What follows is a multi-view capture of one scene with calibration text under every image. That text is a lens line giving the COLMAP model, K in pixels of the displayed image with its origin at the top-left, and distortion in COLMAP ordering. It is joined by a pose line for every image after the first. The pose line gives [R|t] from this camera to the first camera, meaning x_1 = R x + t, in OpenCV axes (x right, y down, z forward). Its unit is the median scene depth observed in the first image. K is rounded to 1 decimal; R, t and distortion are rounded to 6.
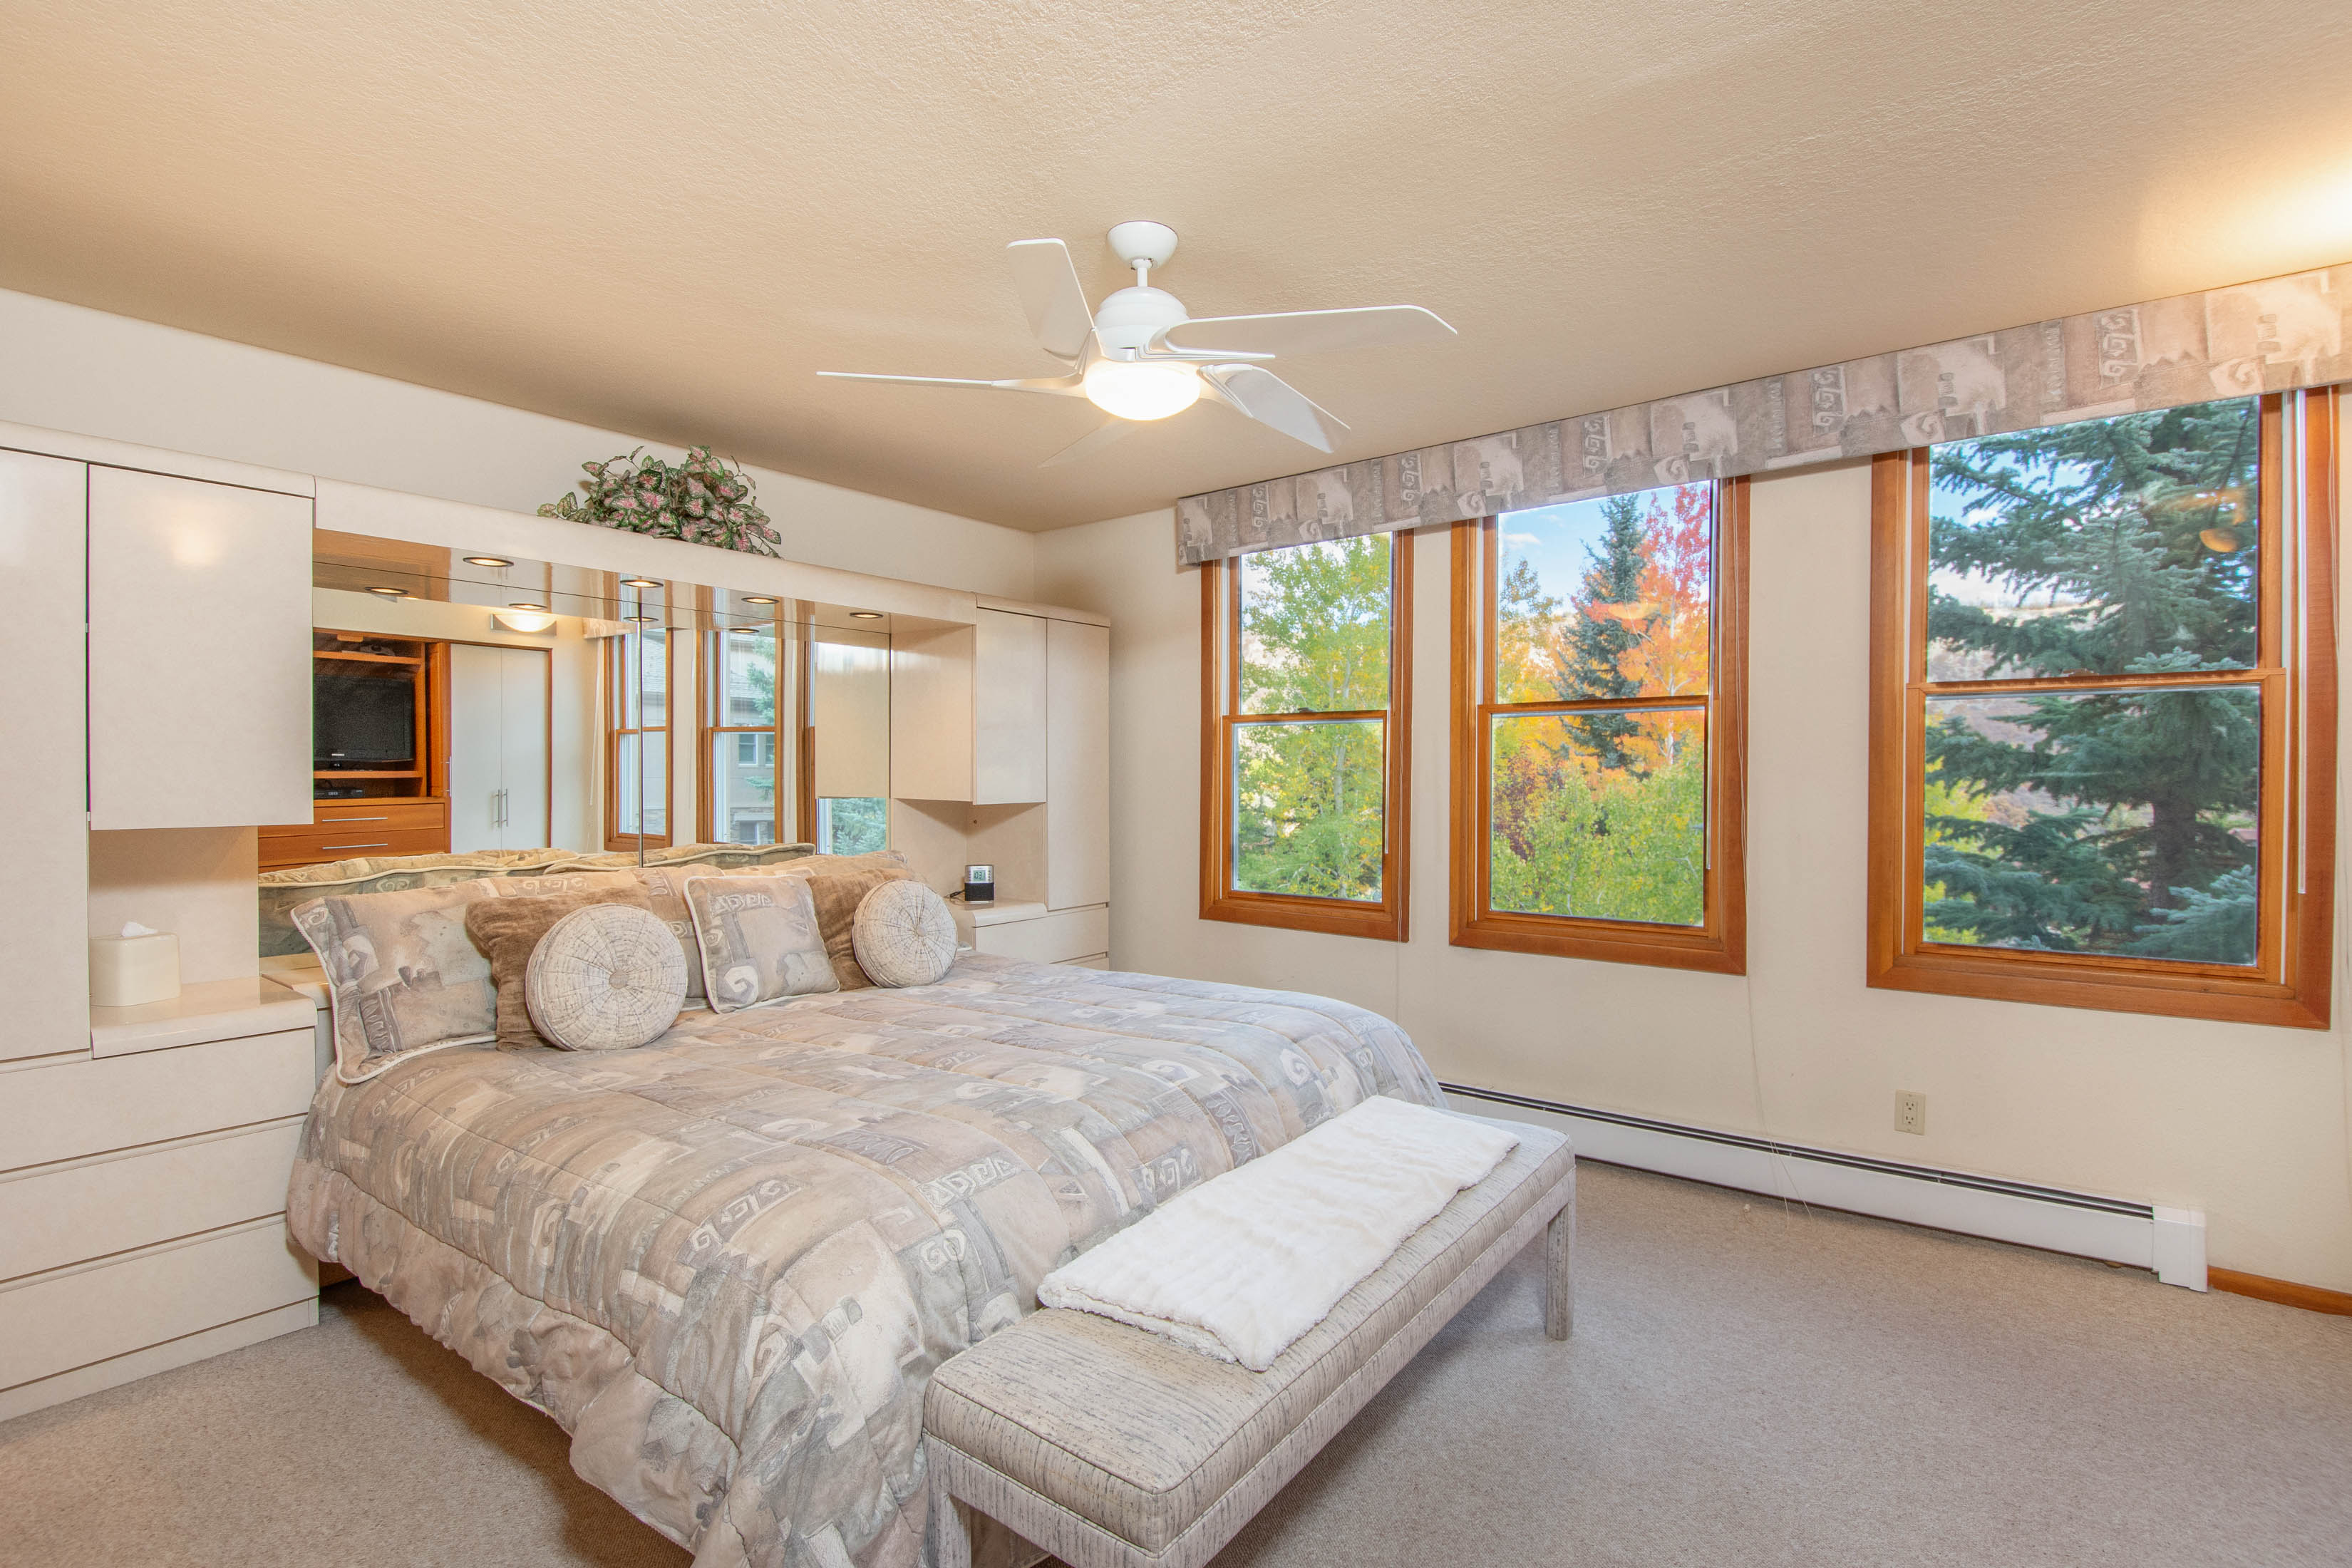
lens RADIAL K [[1039.7, 0, 1176.0], [0, 1039.7, 784.0], [0, 0, 1]] dist [0.022134, -0.019421]
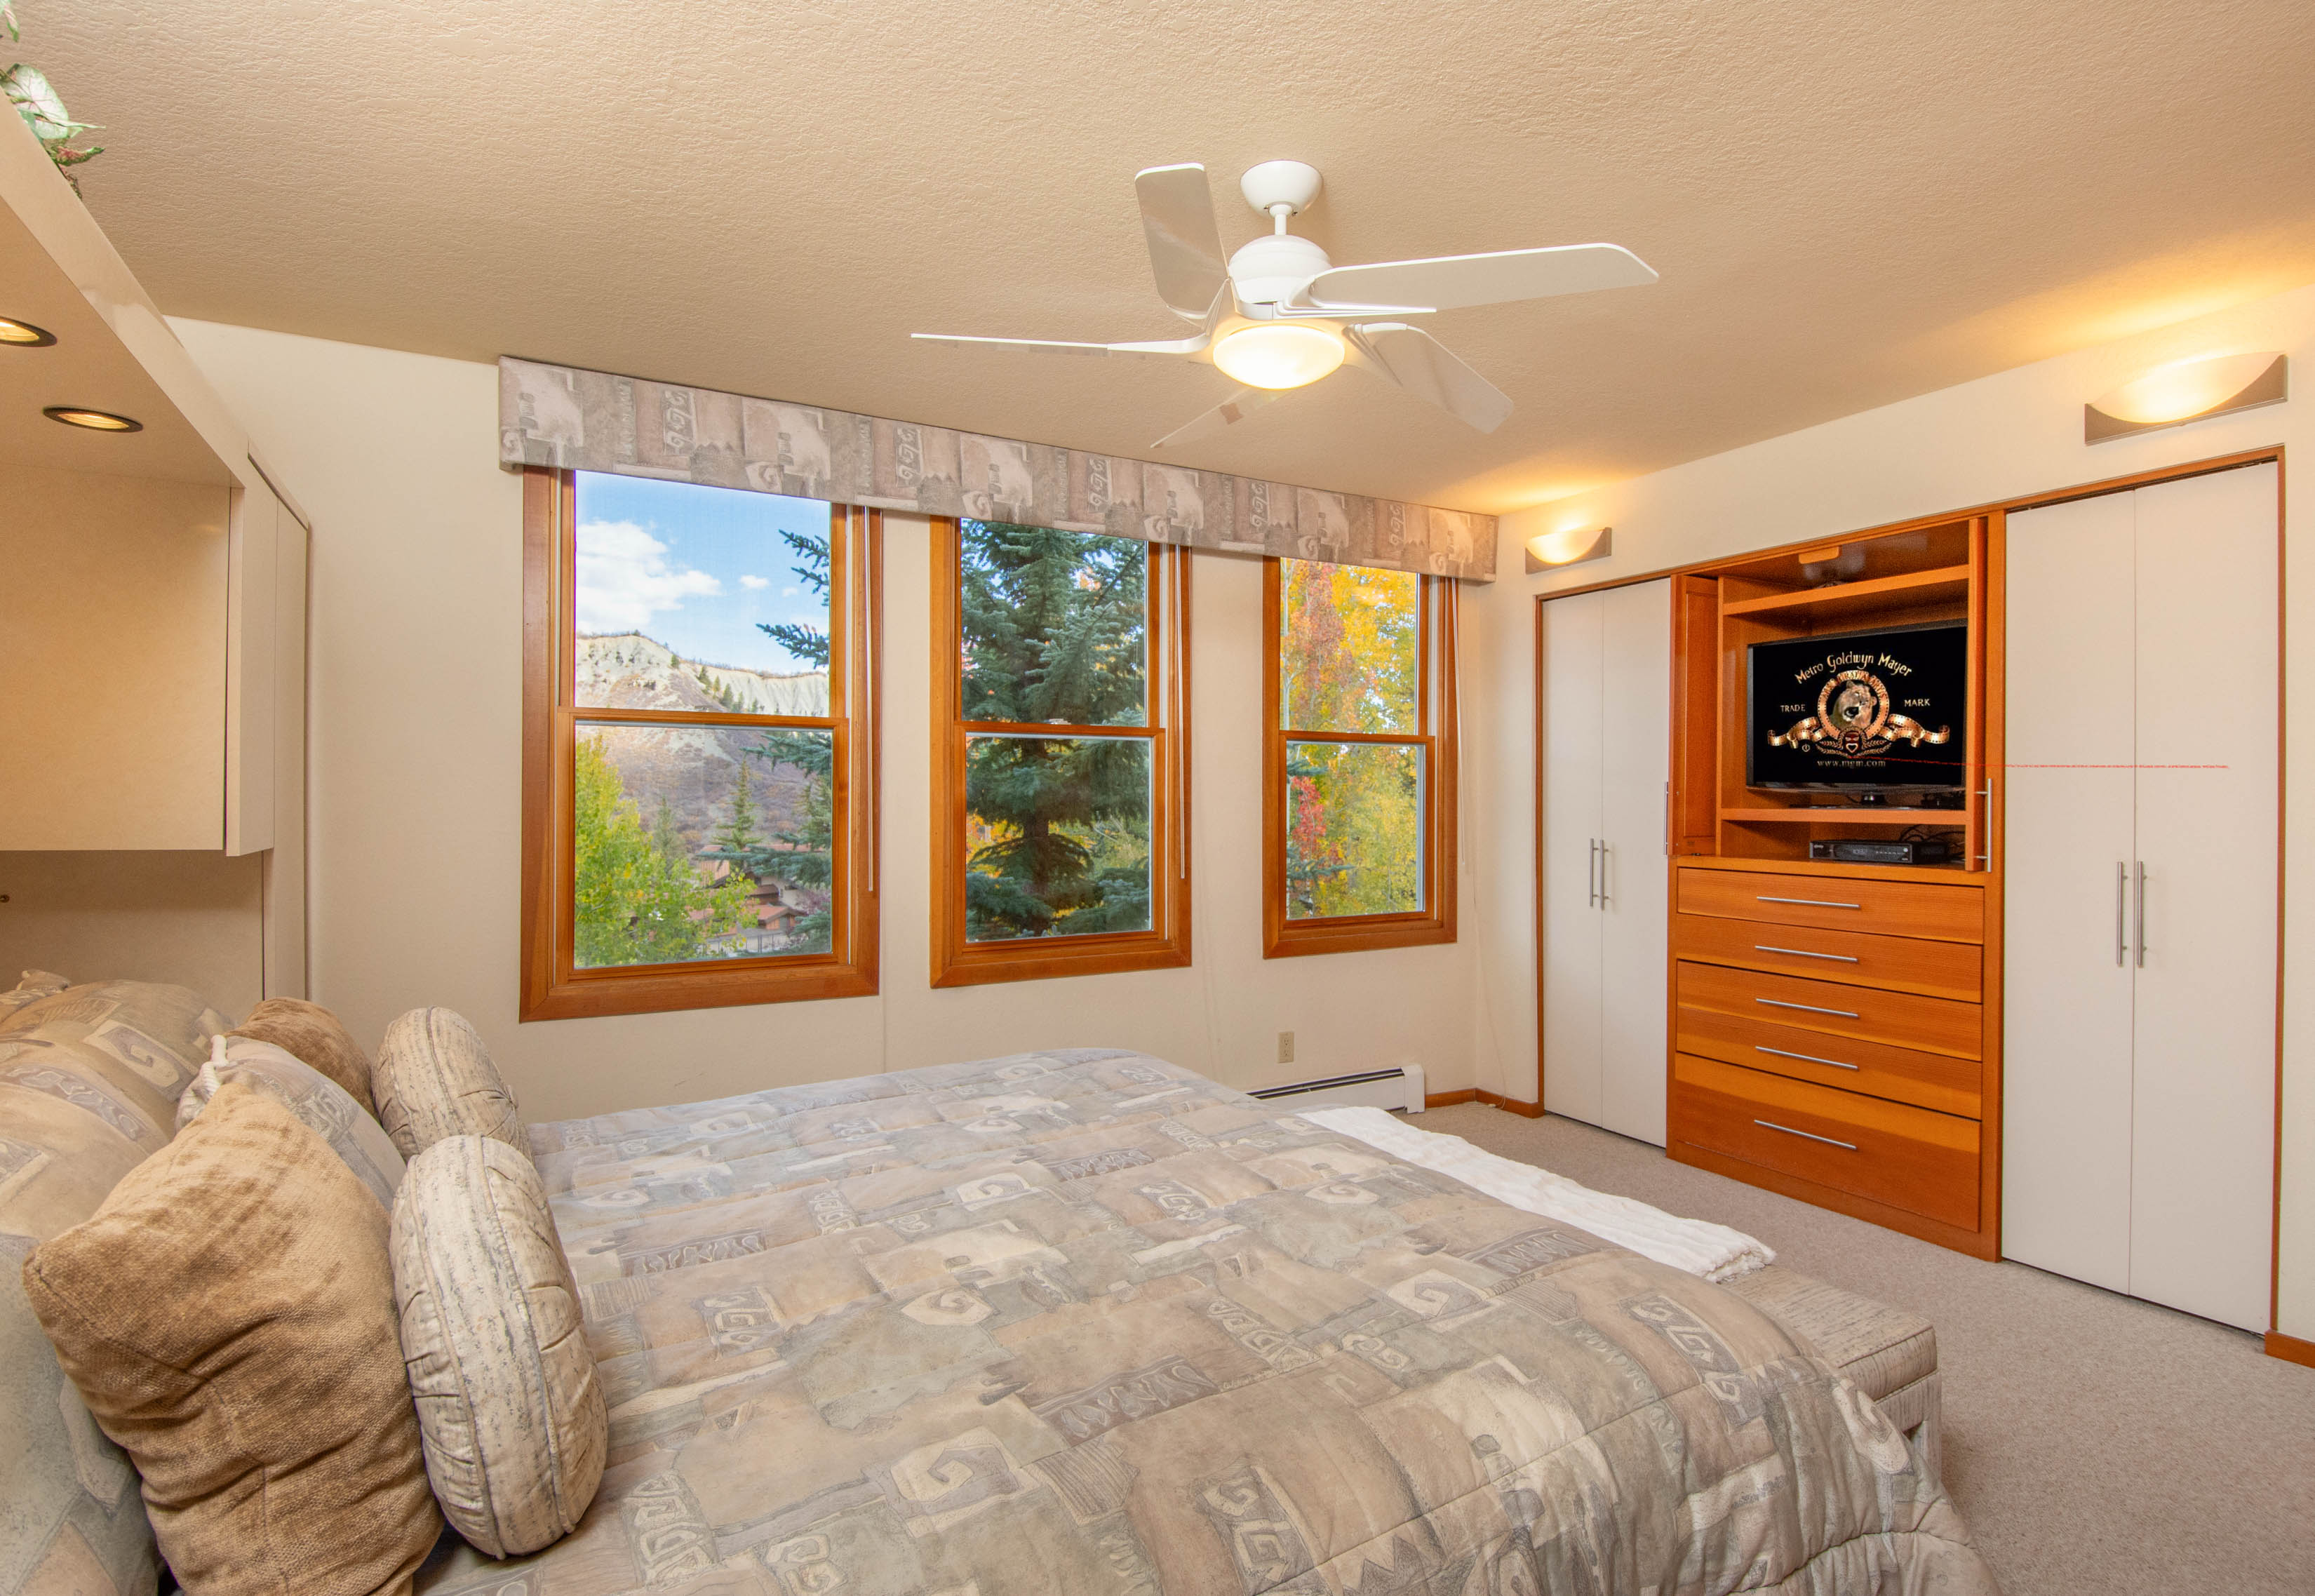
lens RADIAL K [[1169.1, 0, 1157.5], [0, 1169.1, 798.0], [0, 0, 1]] dist [-0.008459, -0.000462]
pose [[0.388522, 0.005058, 0.921426, -0.871798], [0.006803, 0.999942, -0.008358, 0.002469], [-0.921414, 0.009515, 0.388465, 0.648588]]
